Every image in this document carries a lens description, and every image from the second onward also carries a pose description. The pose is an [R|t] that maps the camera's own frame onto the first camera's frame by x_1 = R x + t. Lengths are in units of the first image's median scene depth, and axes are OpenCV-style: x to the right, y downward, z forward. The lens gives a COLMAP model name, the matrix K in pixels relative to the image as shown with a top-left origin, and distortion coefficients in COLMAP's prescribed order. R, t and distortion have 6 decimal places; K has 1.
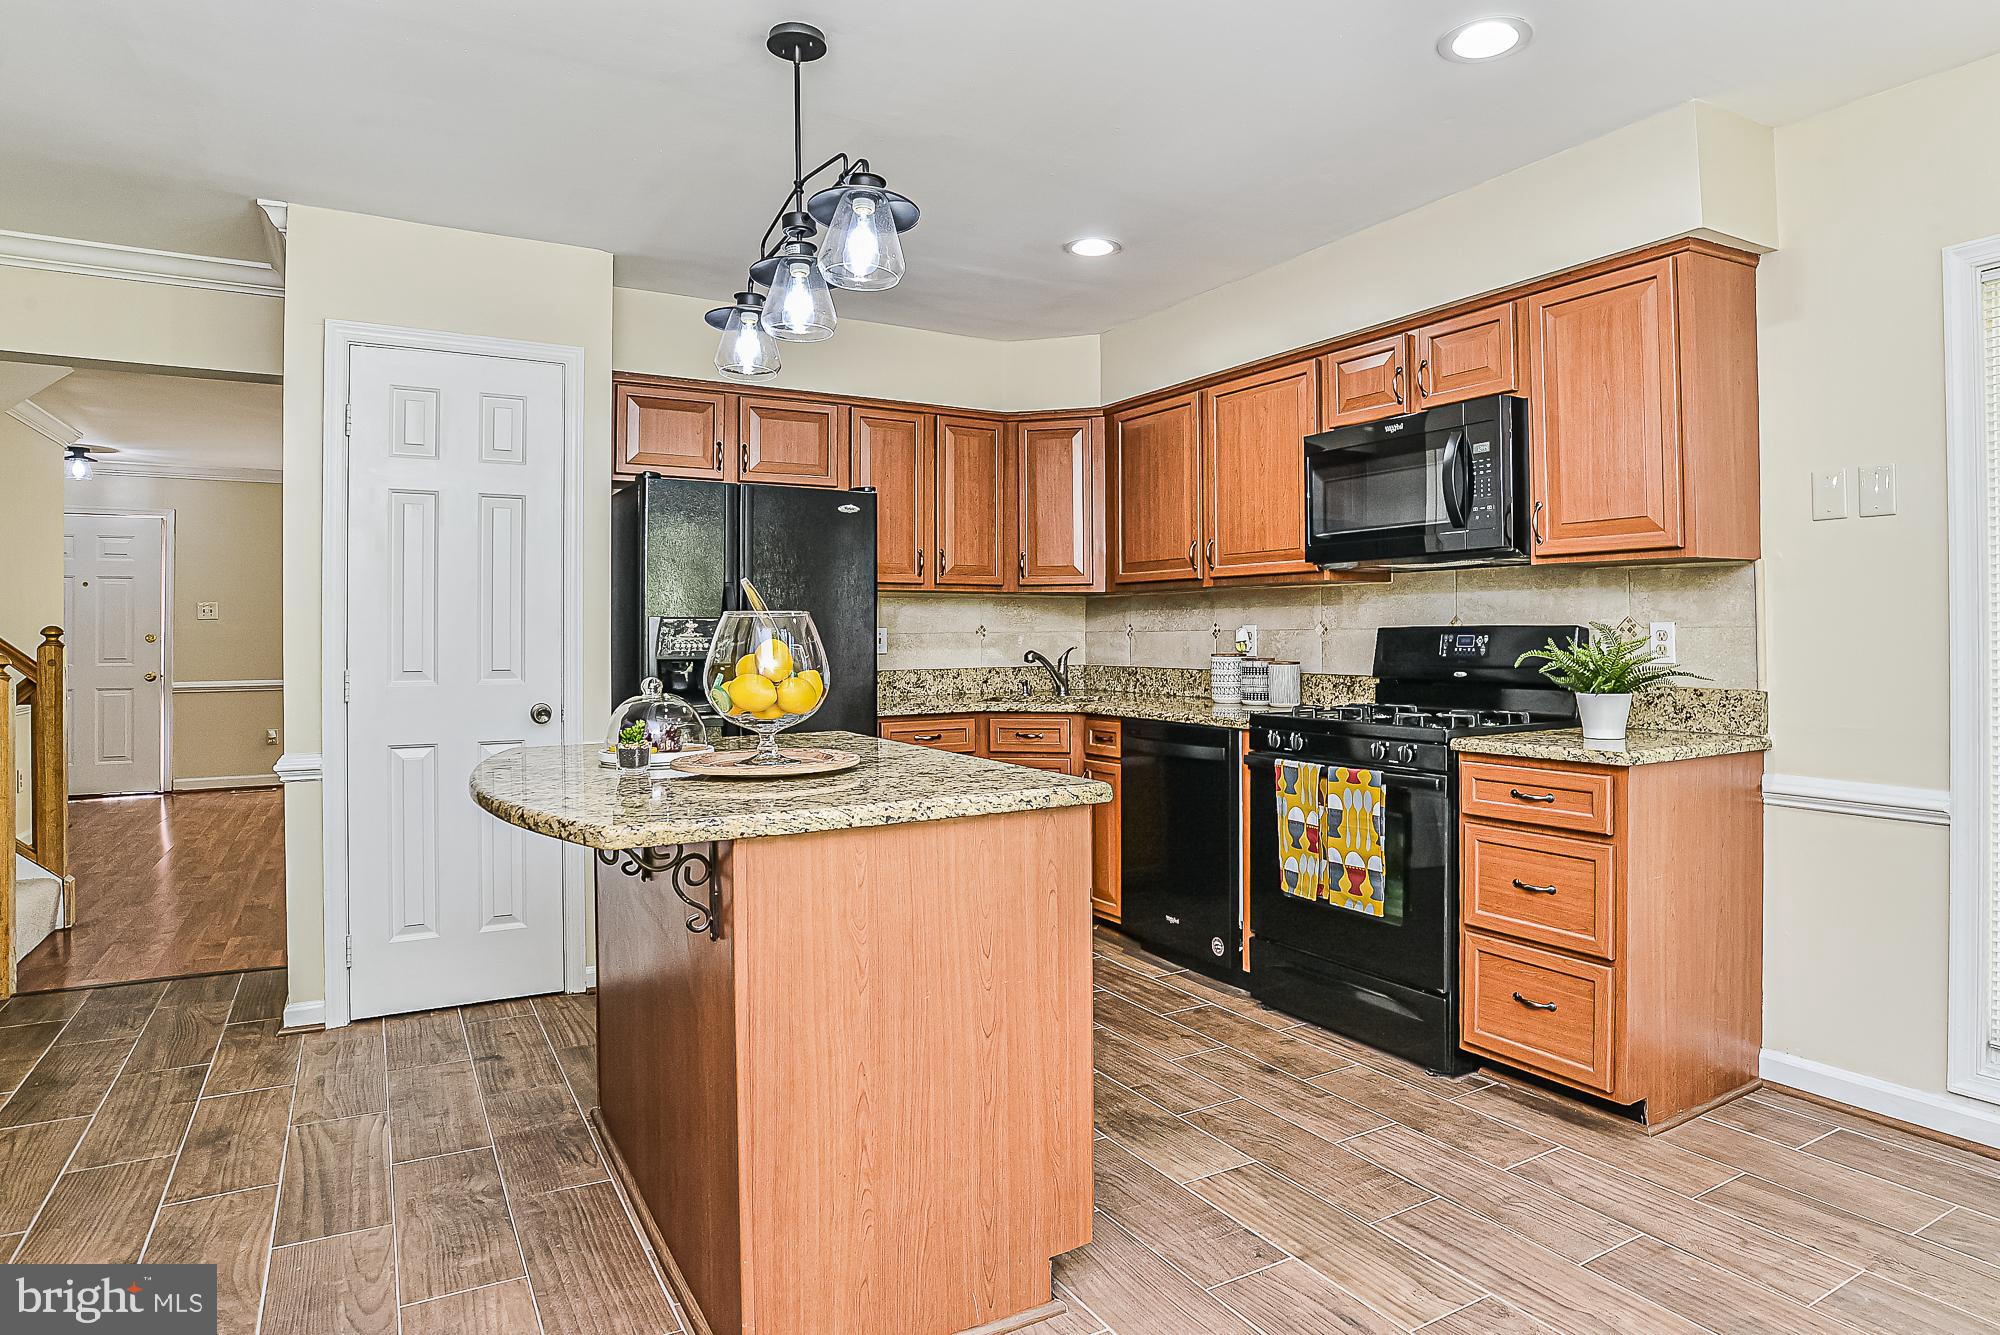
lens RADIAL K [[1136.7, 0, 1024.8], [0, 1136.7, 622.1], [0, 0, 1]] dist [-0.069012, 0.023615]
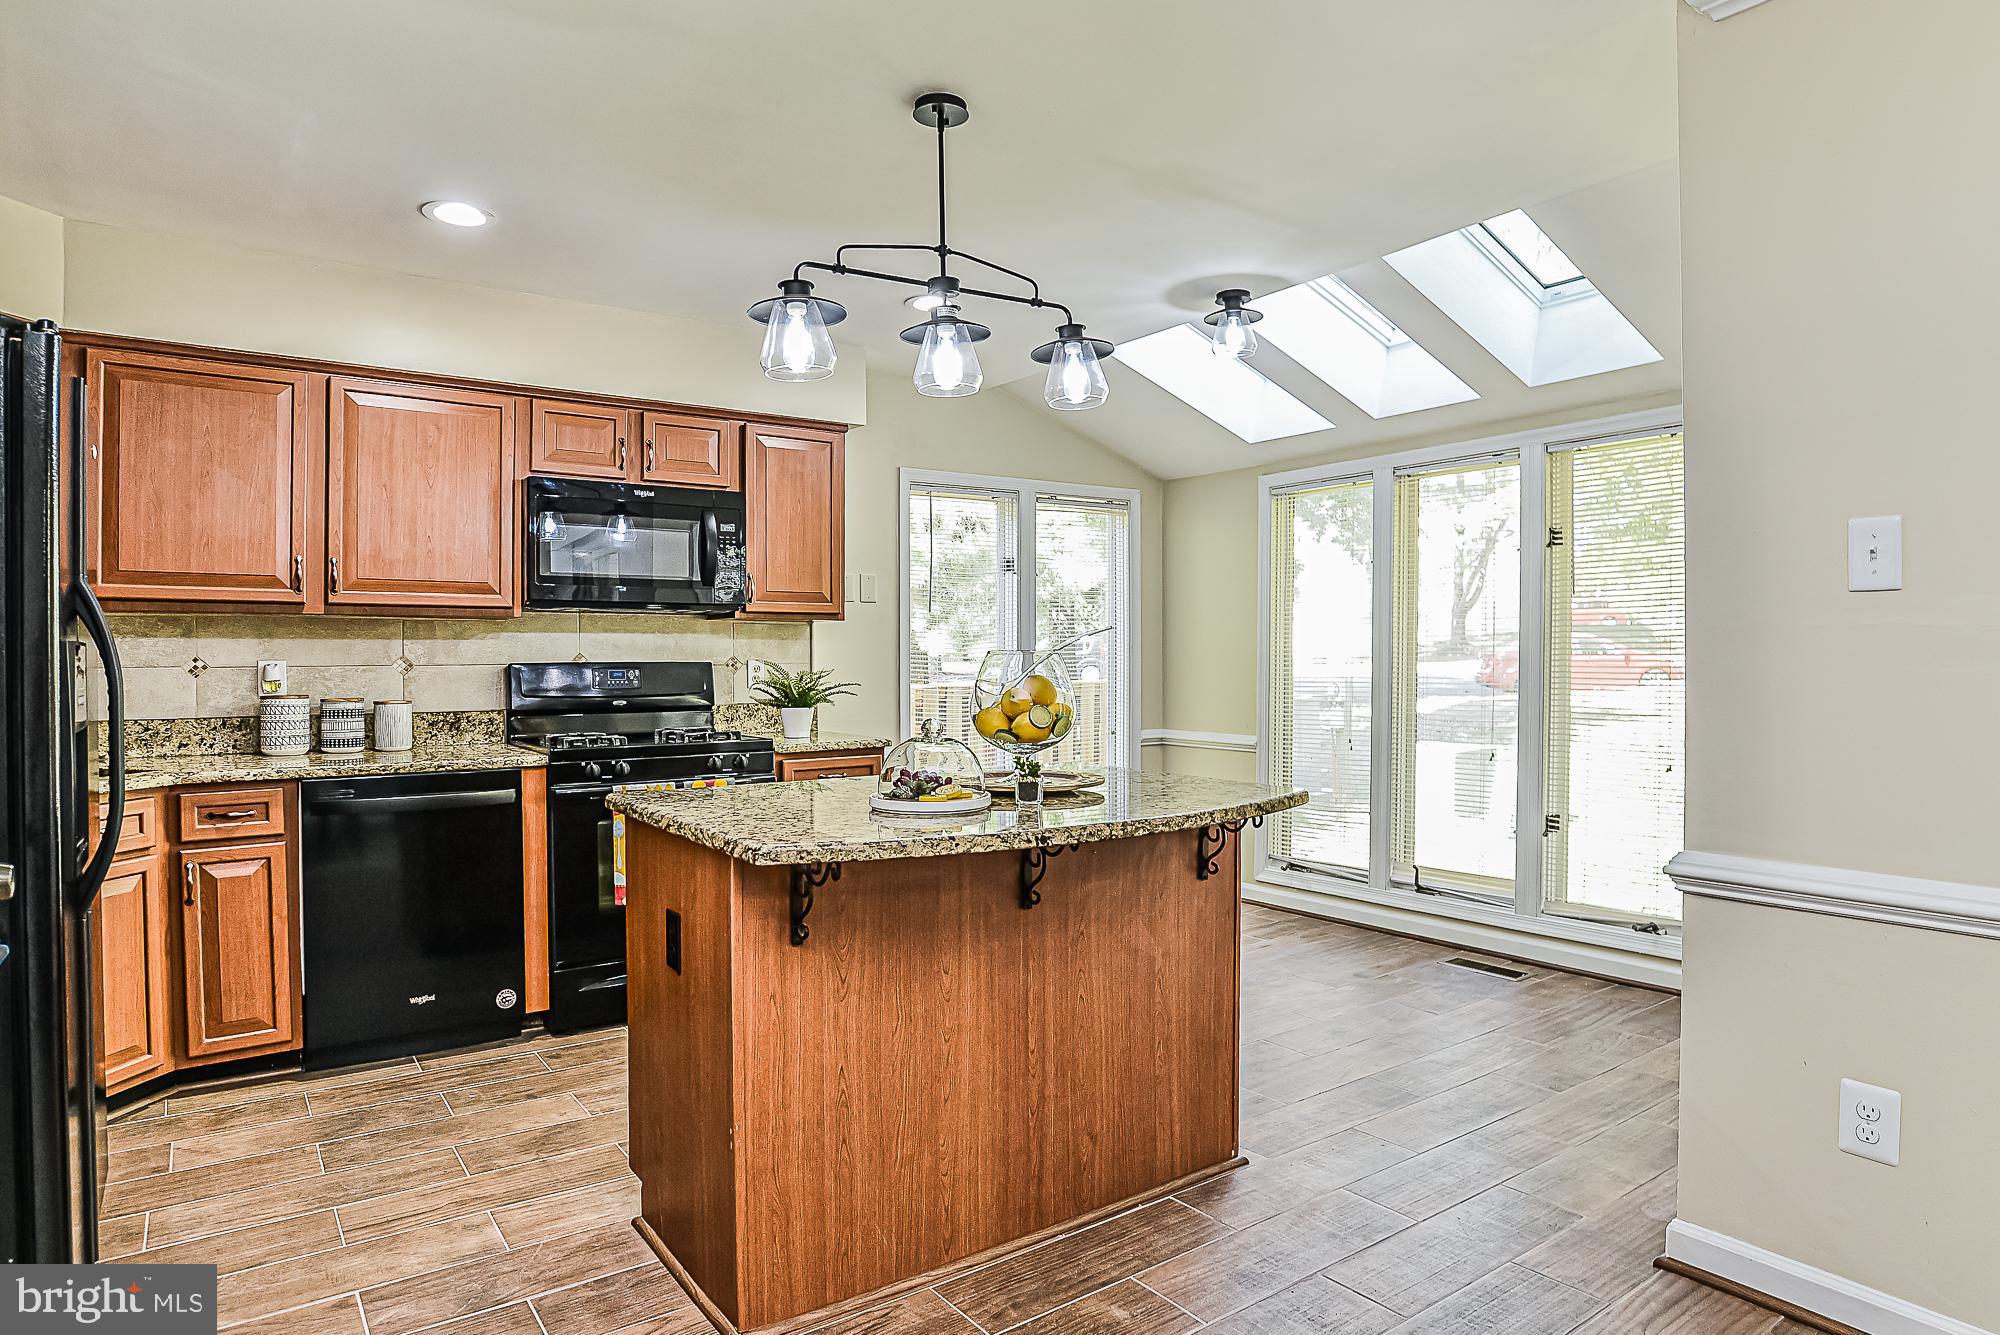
lens RADIAL K [[1169.1, 0, 1037.4], [0, 1169.1, 661.3], [0, 0, 1]] dist [-0.065924, 0.025960]
pose [[-0.104137, 0.002678, 0.994559, -0.838891], [-0.004570, 0.999985, -0.003171, 0.004208], [-0.994552, -0.004876, -0.104123, 0.657223]]
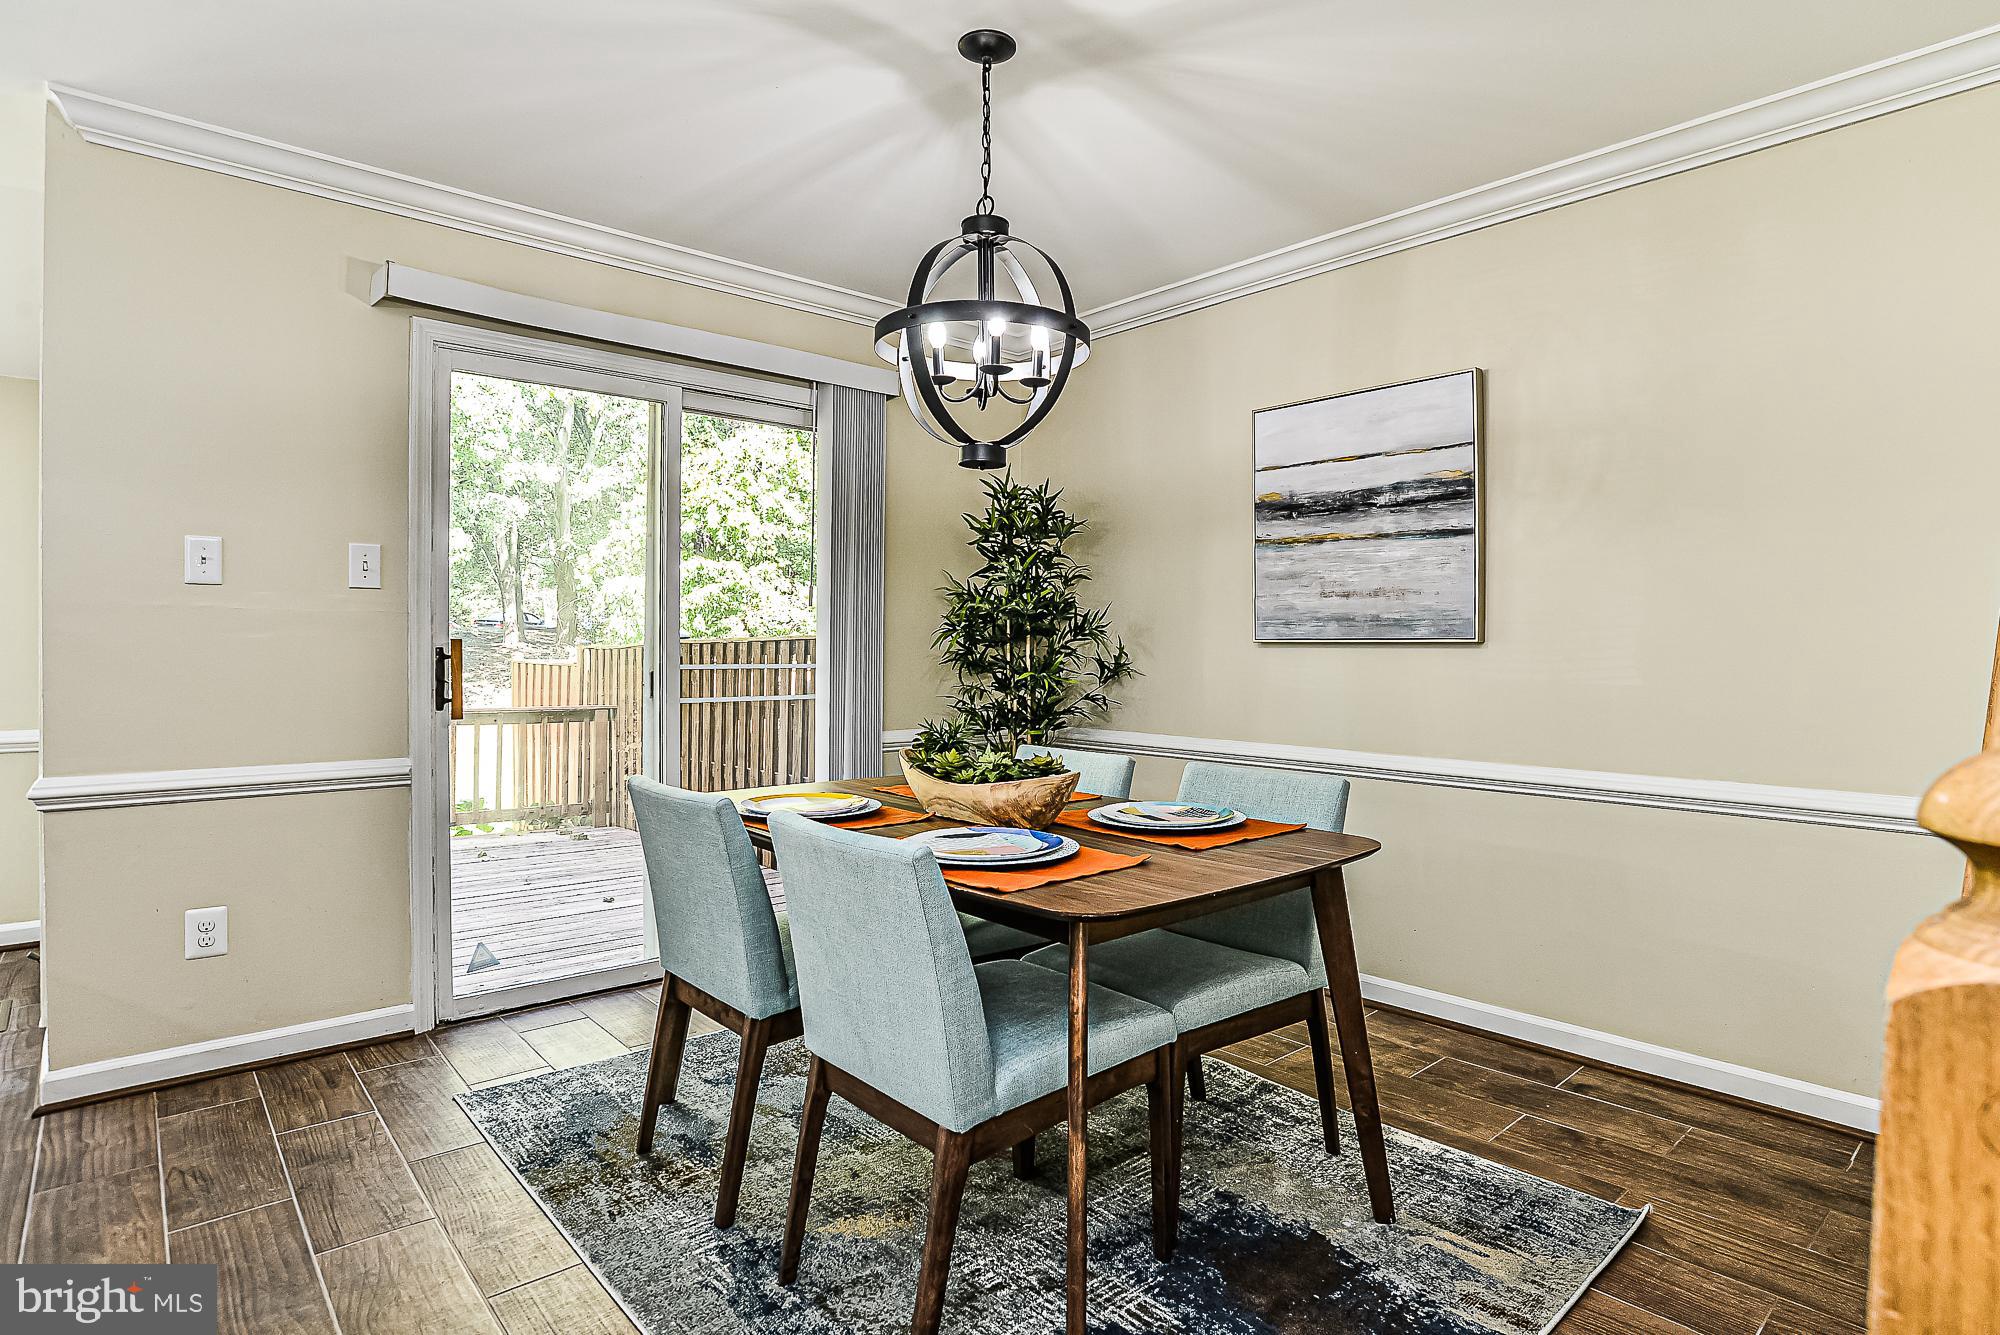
lens RADIAL K [[1050.4, 0, 1036.0], [0, 1050.4, 658.4], [0, 0, 1]] dist [-0.072808, 0.027251]
pose [[-0.979434, 0.003984, -0.201724, -0.788562], [0.003435, 0.999989, 0.003073, 0.020318], [0.201734, 0.002317, -0.979438, 1.034276]]
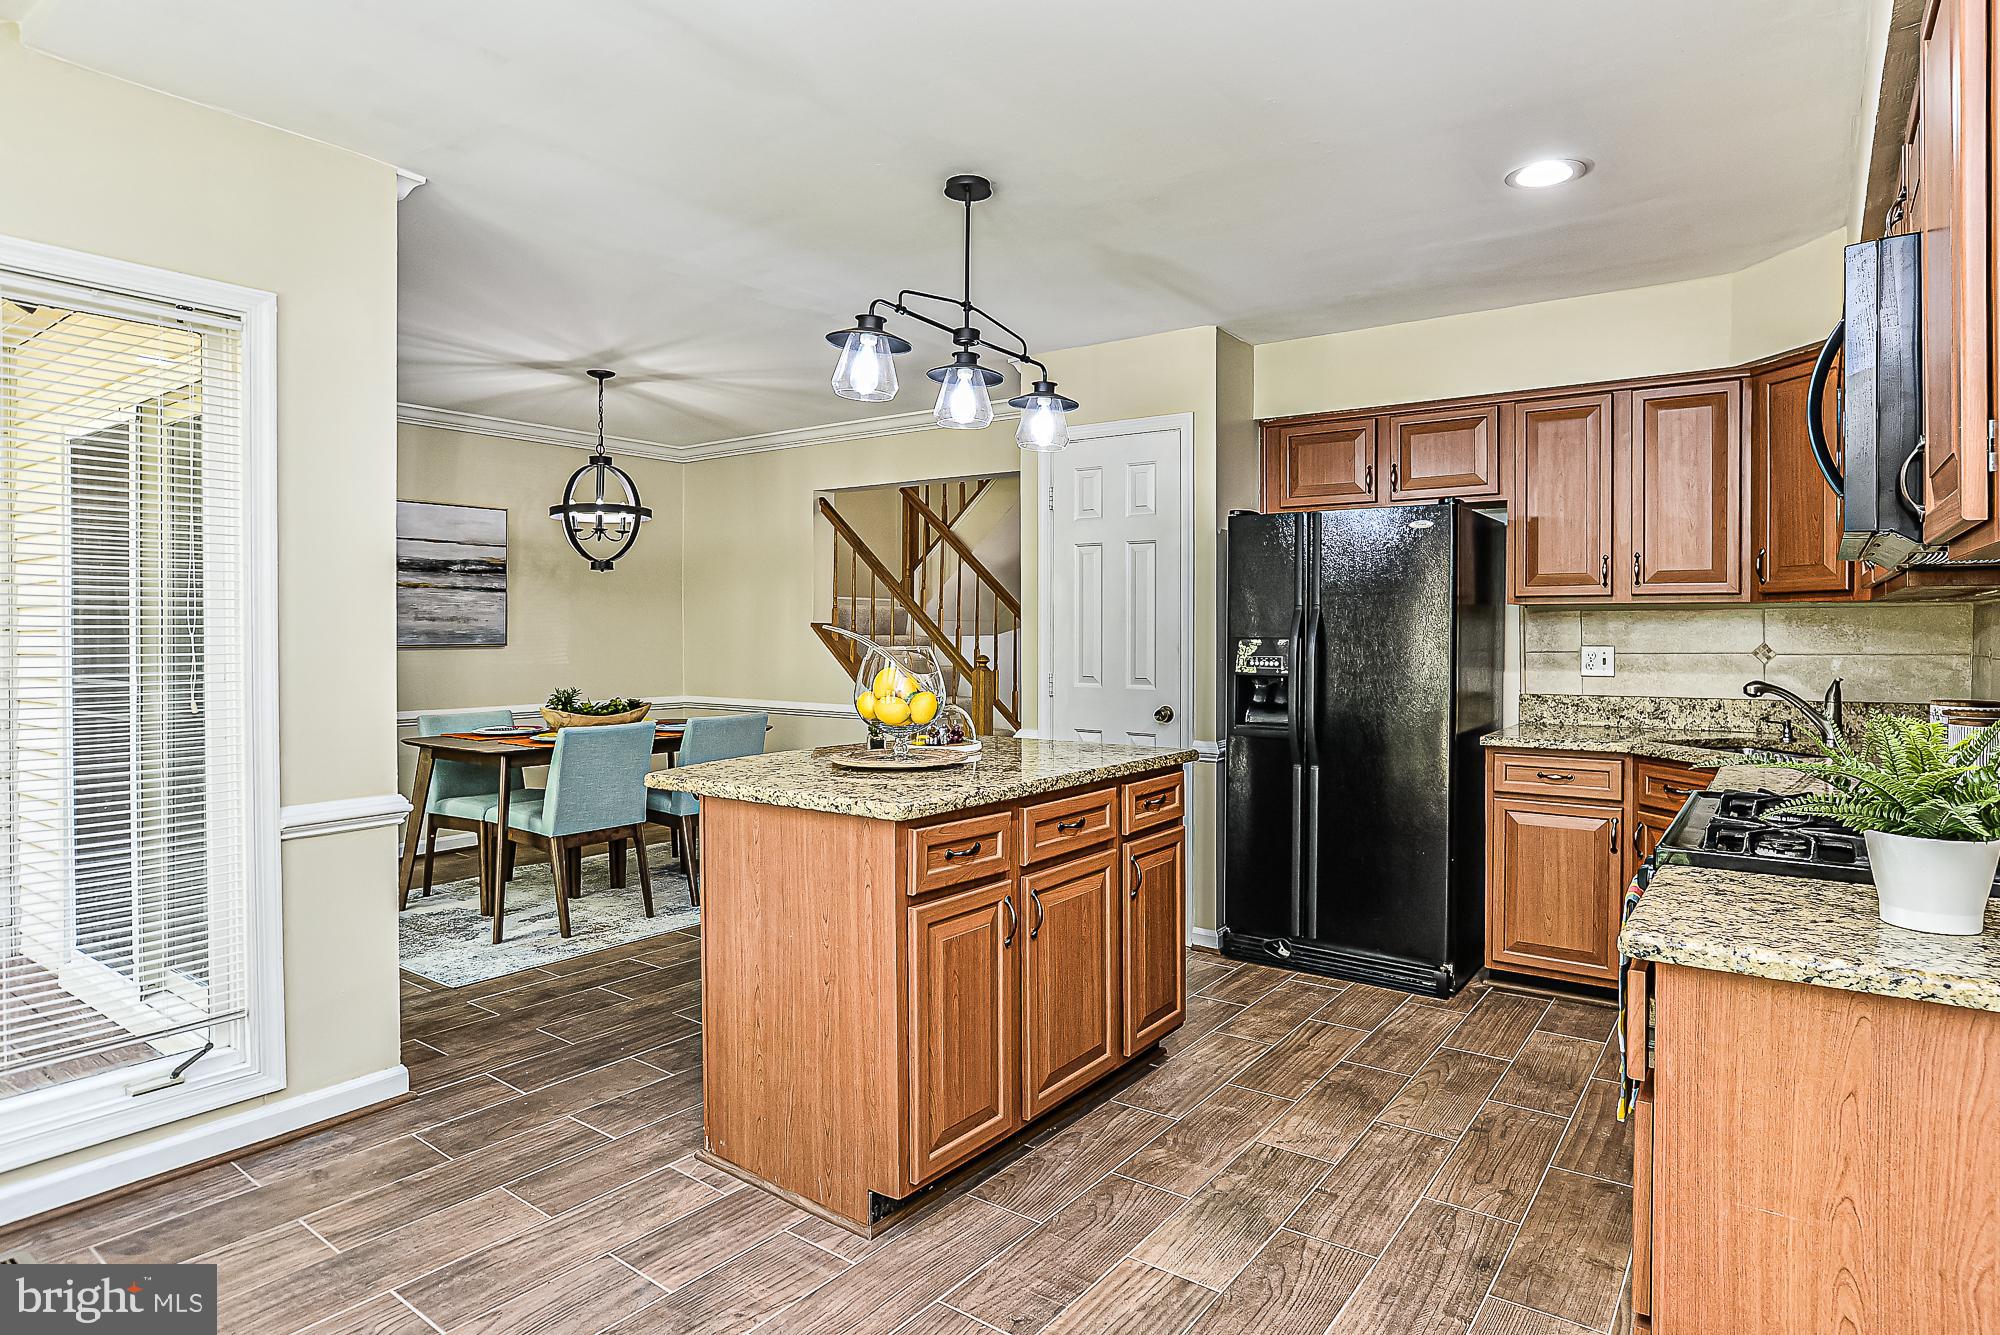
lens RADIAL K [[1096.3, 0, 1028.7], [0, 1096.3, 643.2], [0, 0, 1]] dist [-0.032408, 0.000767]
pose [[0.406190, 0.016070, -0.913647, 0.606928], [0.006259, 0.999773, 0.020367, -0.022757], [0.913767, -0.013991, 0.405997, 0.361257]]
